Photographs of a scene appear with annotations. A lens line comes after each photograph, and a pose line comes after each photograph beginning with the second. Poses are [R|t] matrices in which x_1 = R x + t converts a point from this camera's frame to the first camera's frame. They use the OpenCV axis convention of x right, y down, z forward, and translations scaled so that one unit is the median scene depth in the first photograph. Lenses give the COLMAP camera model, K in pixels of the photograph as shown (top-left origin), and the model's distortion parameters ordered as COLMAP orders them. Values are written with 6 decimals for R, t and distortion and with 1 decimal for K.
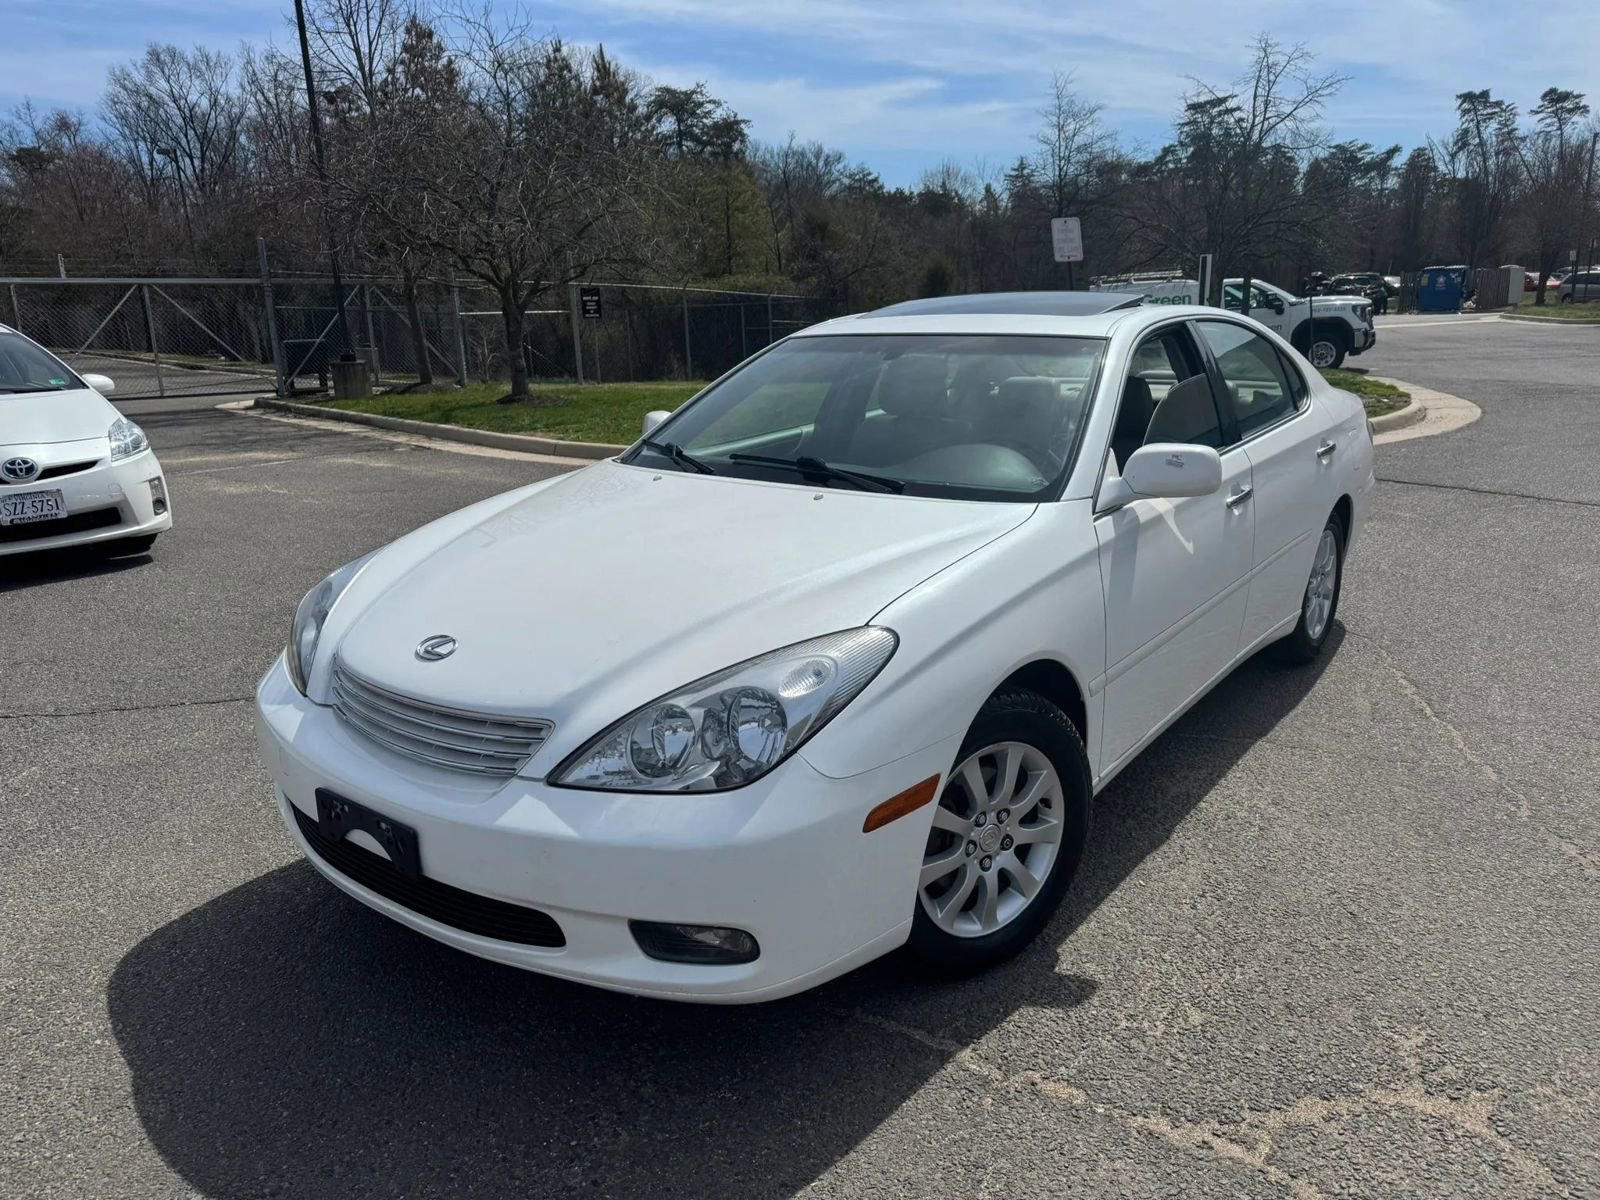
lens RADIAL K [[1129.0, 0, 797.8], [0, 1129.0, 595.1], [0, 0, 1]] dist [0.027011, -0.033736]
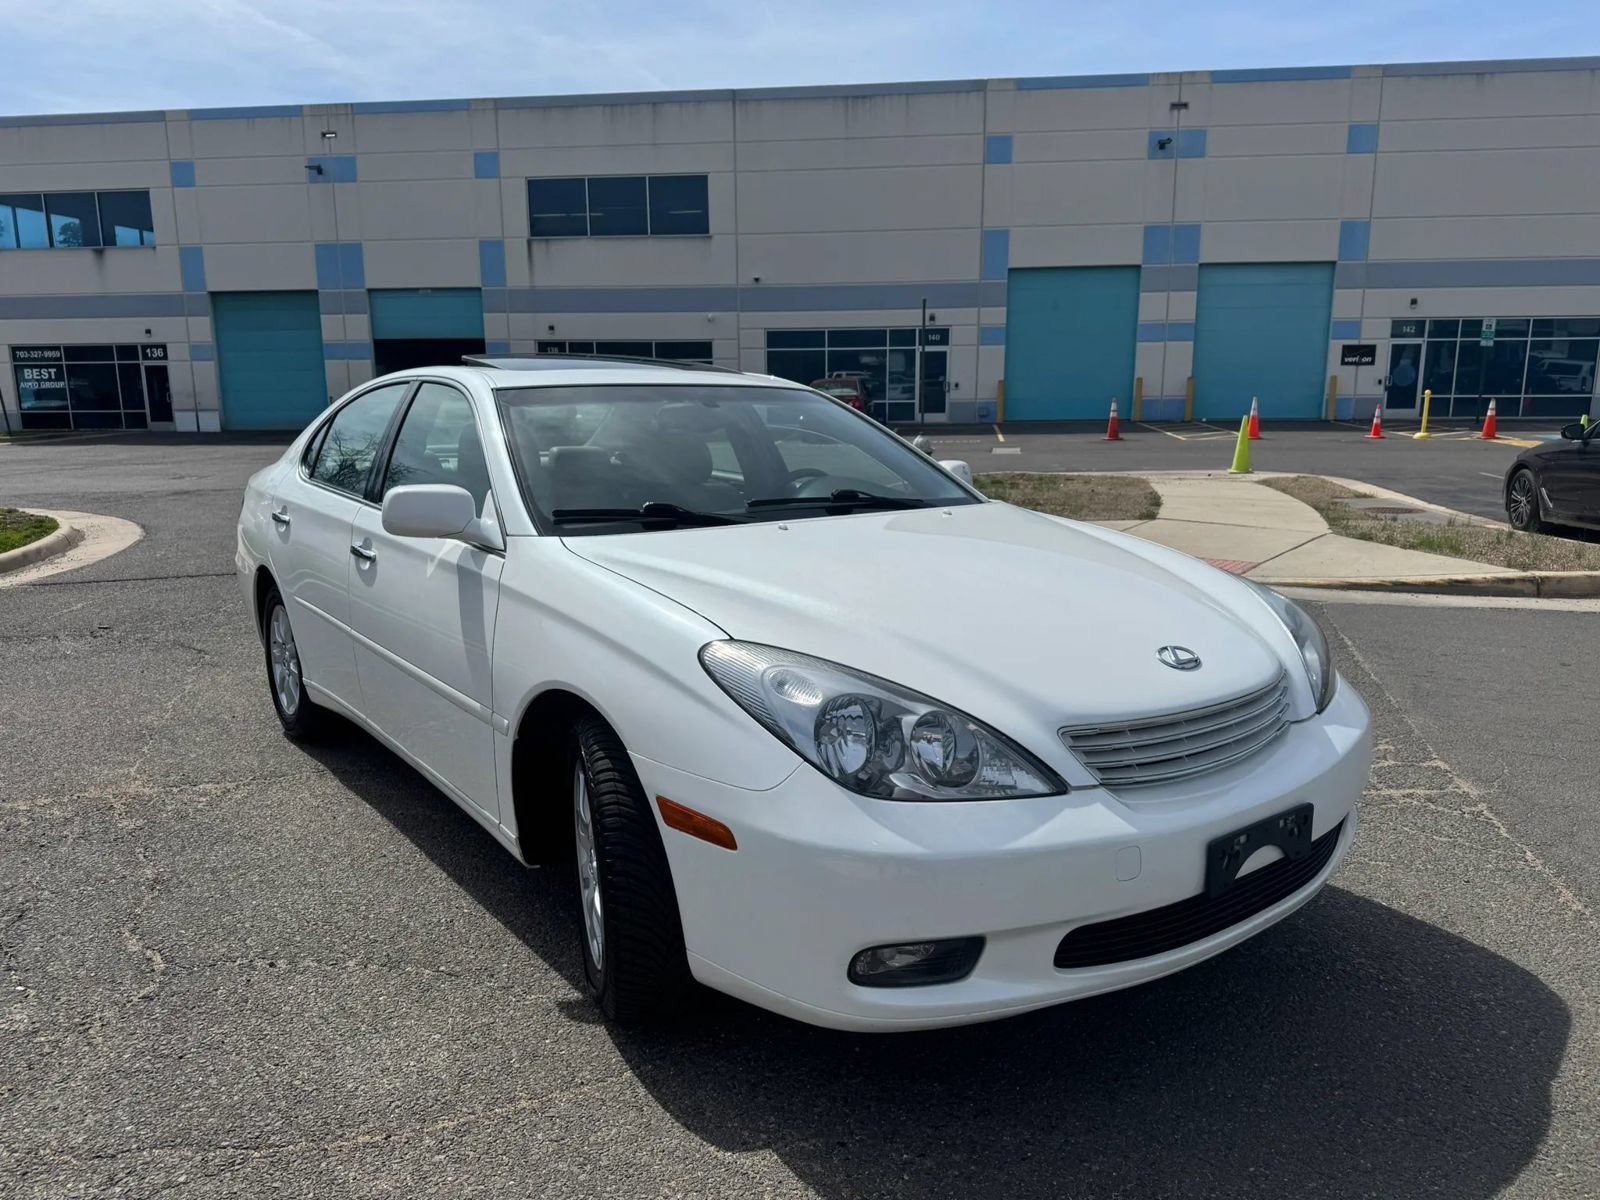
lens RADIAL K [[1130.7, 0, 809.9], [0, 1130.7, 603.4], [0, 0, 1]] dist [0.023671, -0.030938]
pose [[0.261545, -0.154831, 0.952692, -0.194306], [0.249517, 0.964343, 0.088224, -0.023976], [-0.932382, 0.214638, 0.290852, 0.148075]]
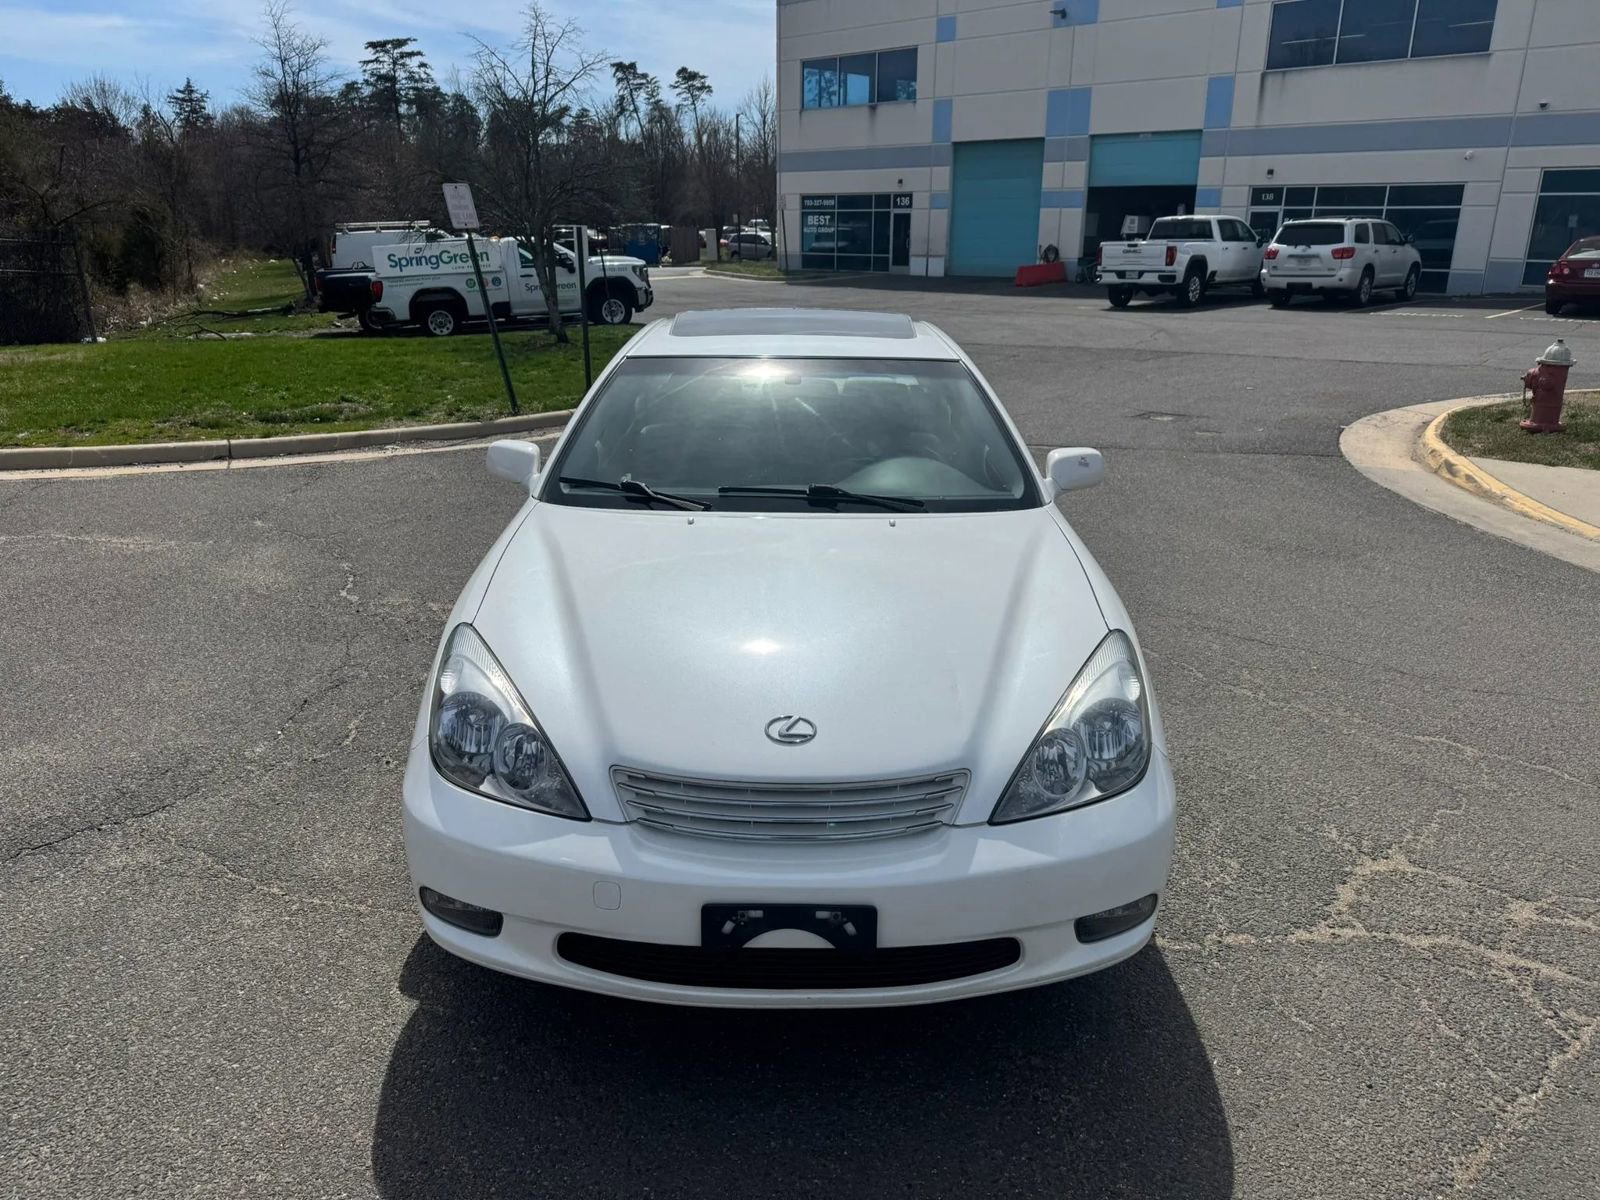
lens RADIAL K [[1129.0, 0, 797.8], [0, 1129.0, 595.1], [0, 0, 1]] dist [0.027011, -0.033736]
pose [[0.789439, -0.161408, 0.592228, -0.129914], [0.133841, 0.986857, 0.090551, -0.023456], [-0.599060, 0.007780, 0.800666, 0.030372]]
